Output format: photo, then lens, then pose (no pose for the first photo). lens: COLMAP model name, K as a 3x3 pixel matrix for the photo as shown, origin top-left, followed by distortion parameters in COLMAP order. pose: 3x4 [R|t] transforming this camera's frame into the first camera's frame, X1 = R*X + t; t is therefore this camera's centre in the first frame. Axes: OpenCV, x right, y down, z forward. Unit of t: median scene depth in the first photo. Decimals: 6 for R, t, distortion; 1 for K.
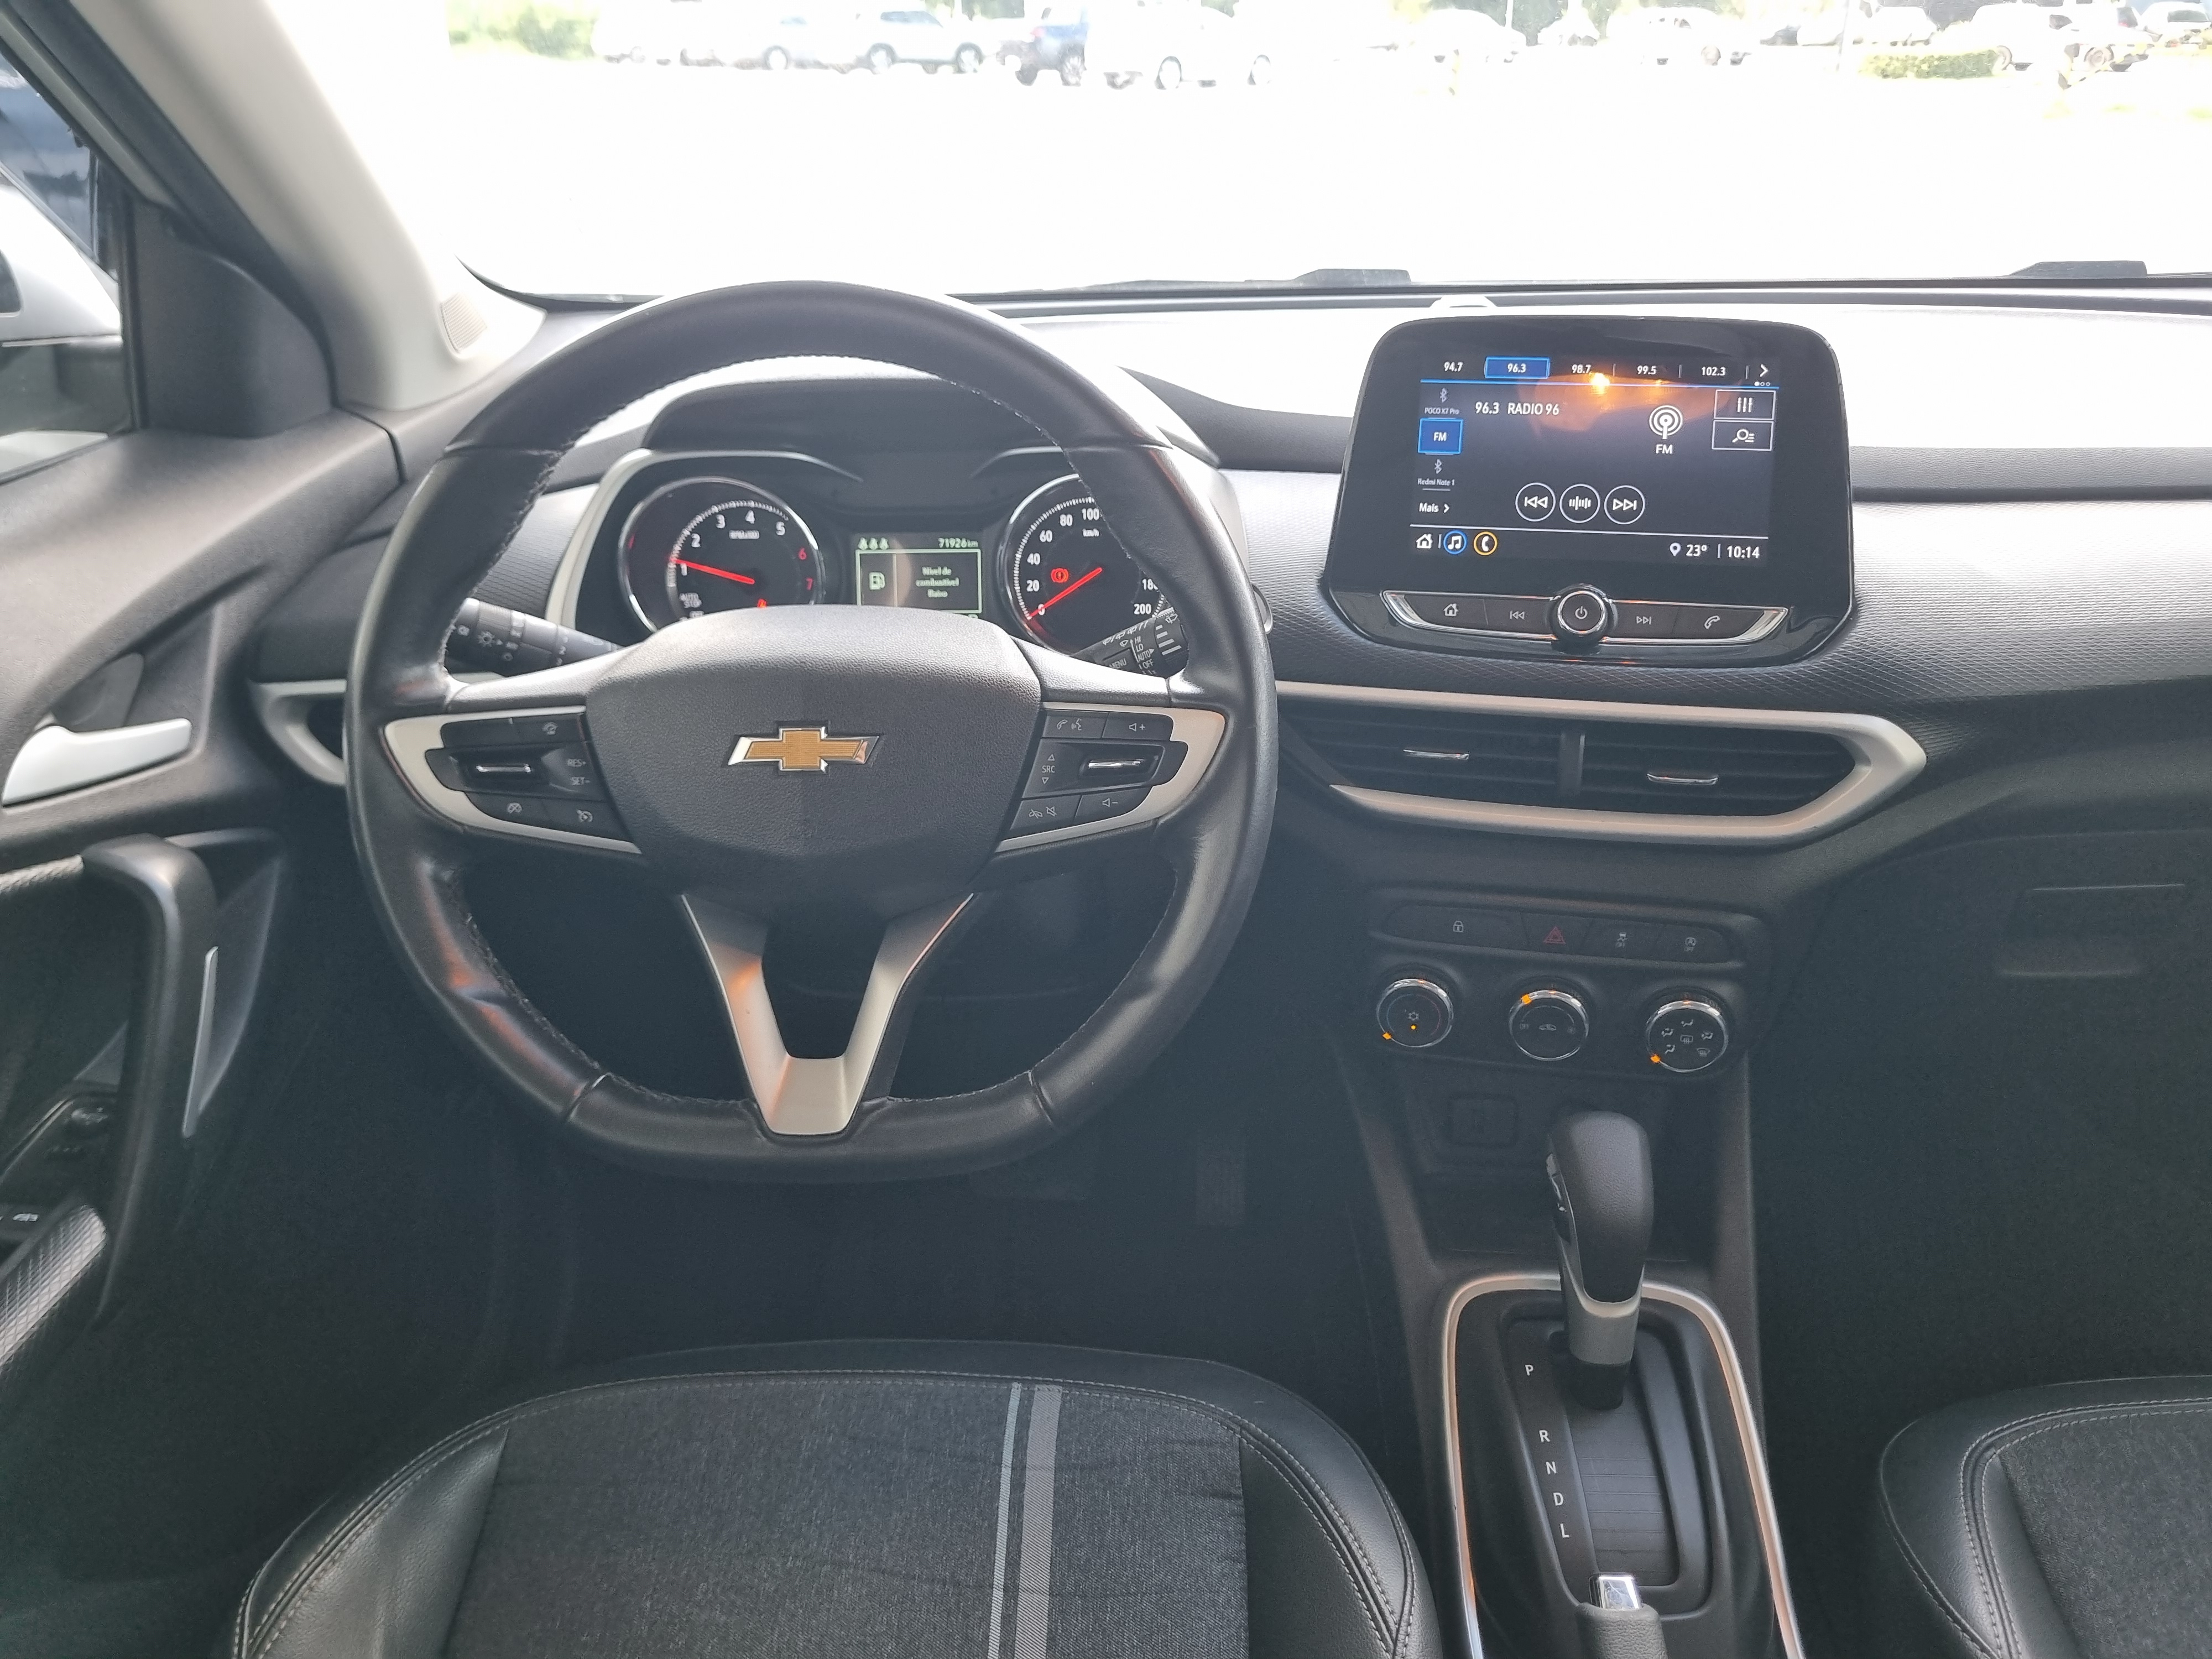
lens RADIAL K [[1690.2, 0, 1116.9], [0, 1690.2, 833.2], [0, 0, 1]] dist [-0.011009, -0.010496]
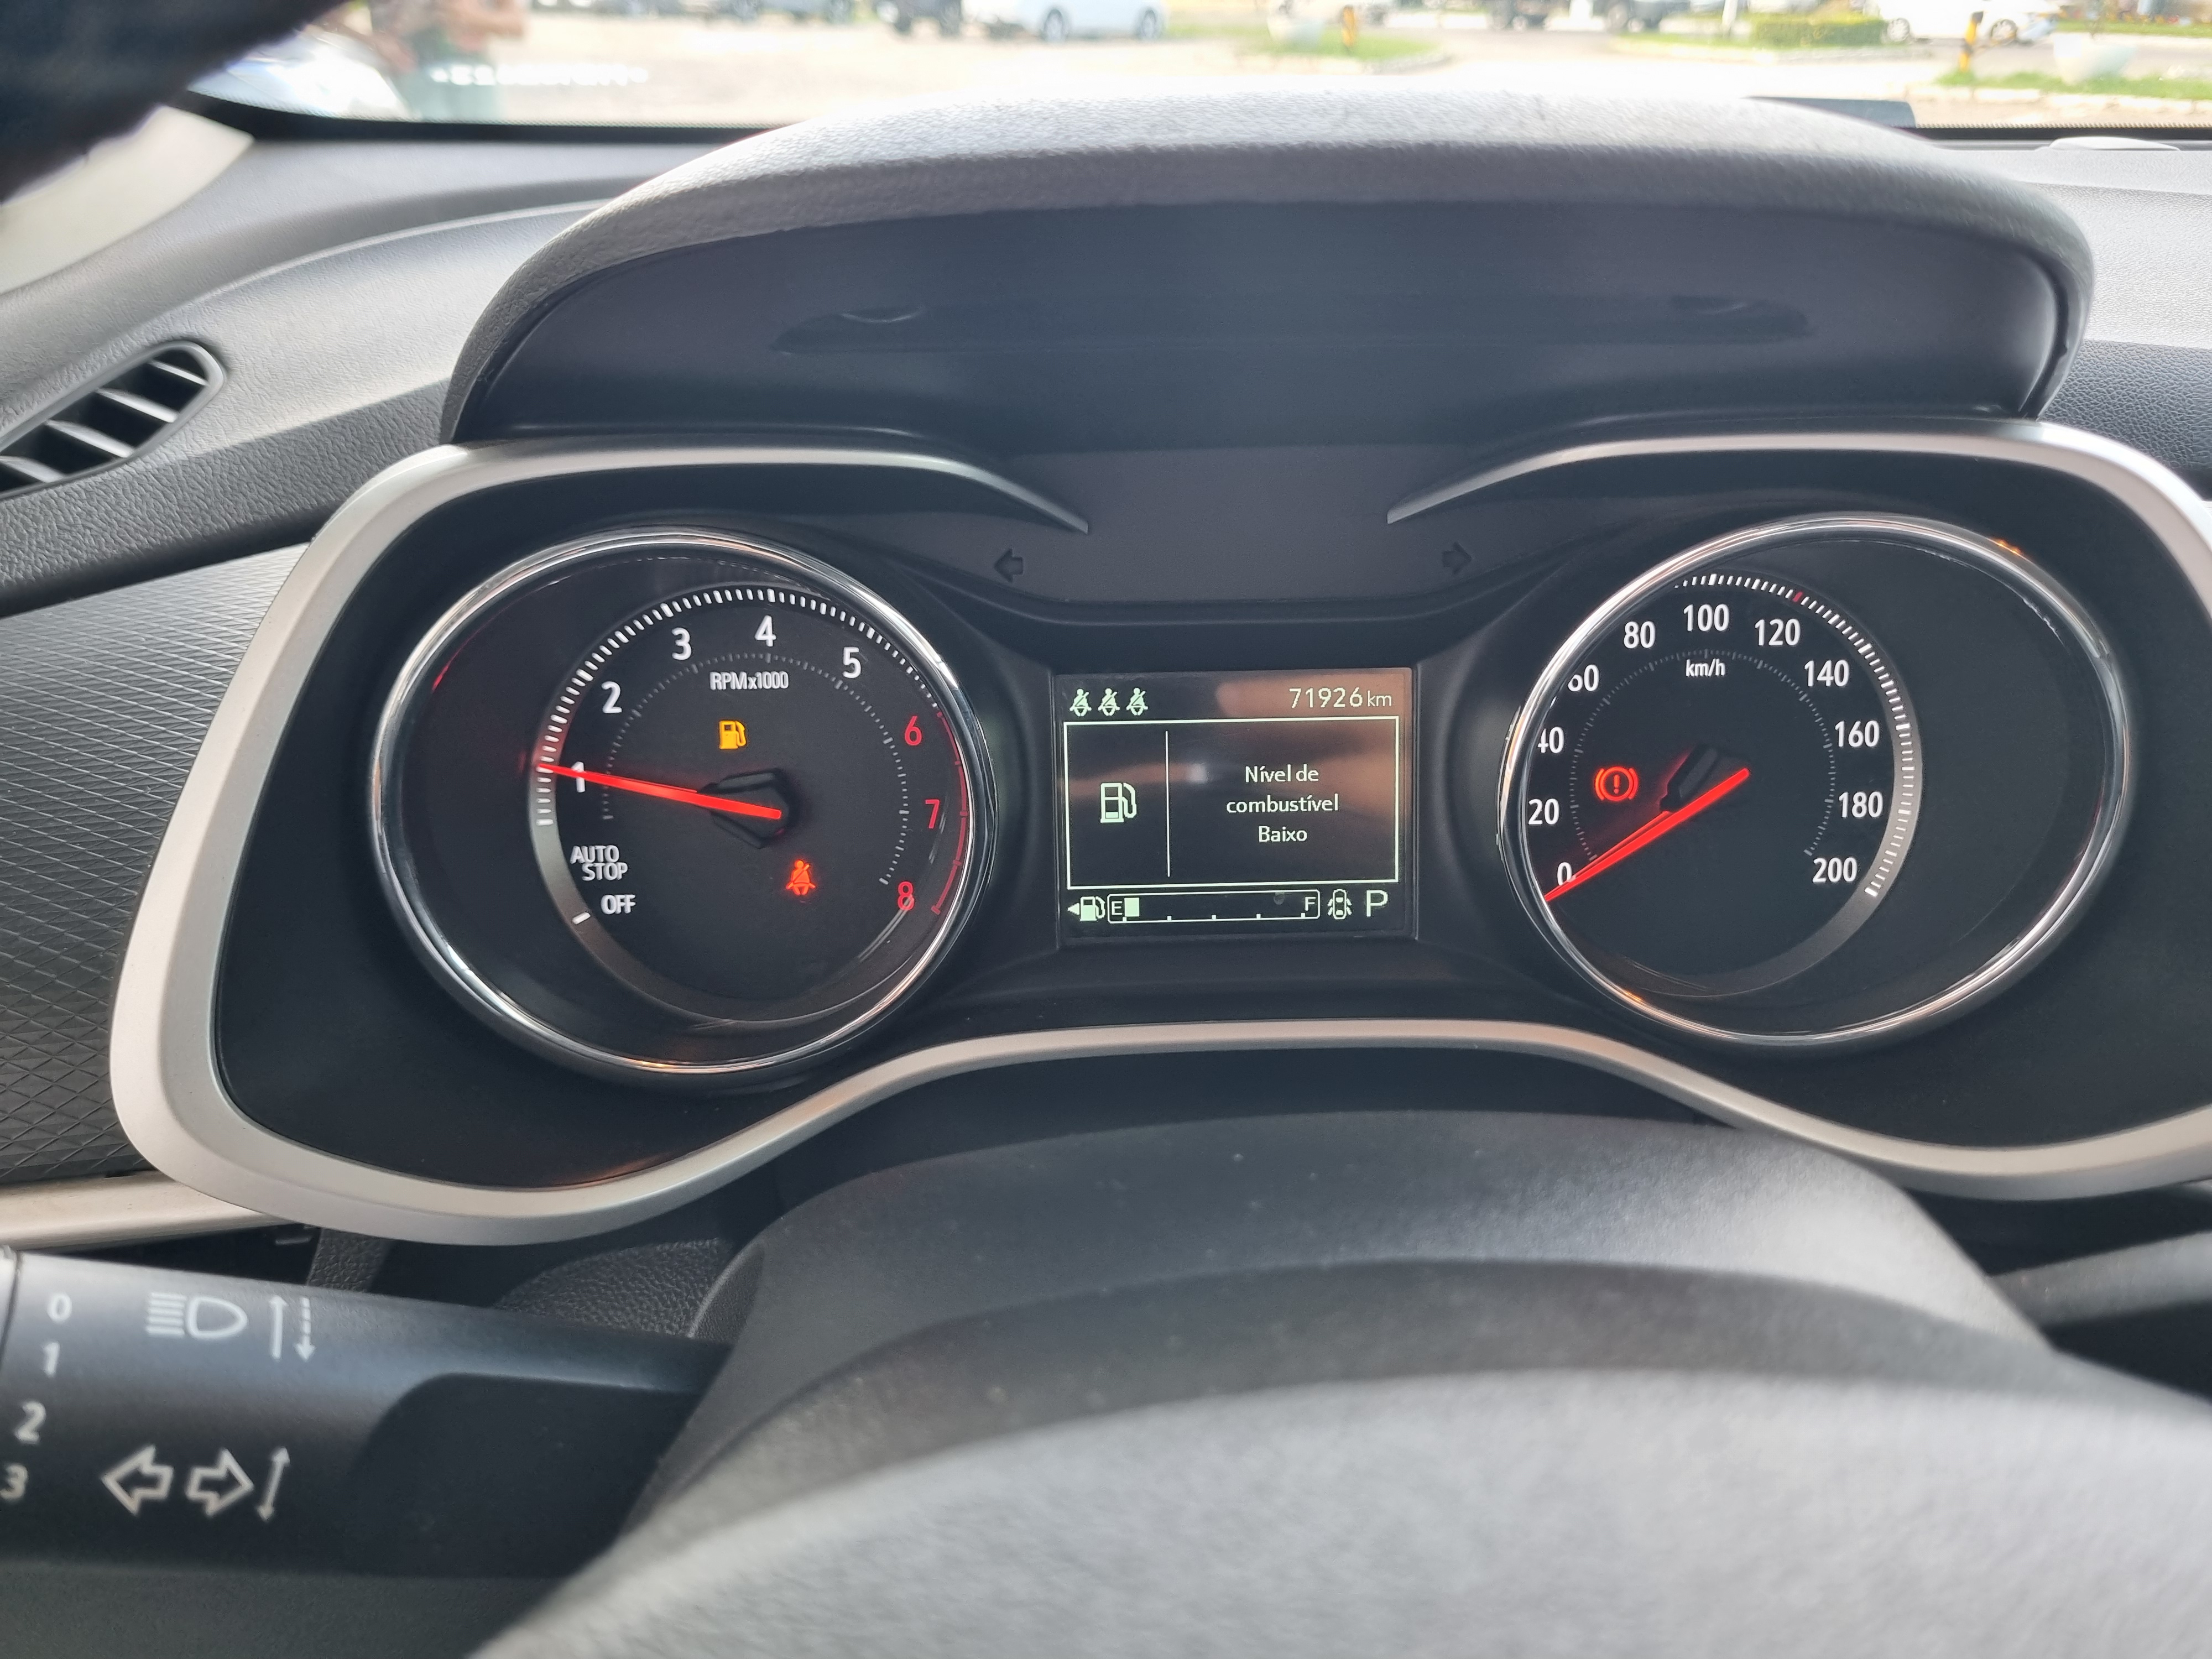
lens RADIAL K [[1690.2, 0, 1093.1], [0, 1690.2, 823.7], [0, 0, 1]] dist [-0.011009, -0.010496]
pose [[0.997893, -0.014676, 0.063203, -0.171212], [0.014101, 0.999855, 0.009524, -0.148858], [-0.063334, -0.008613, 0.997955, 0.639575]]
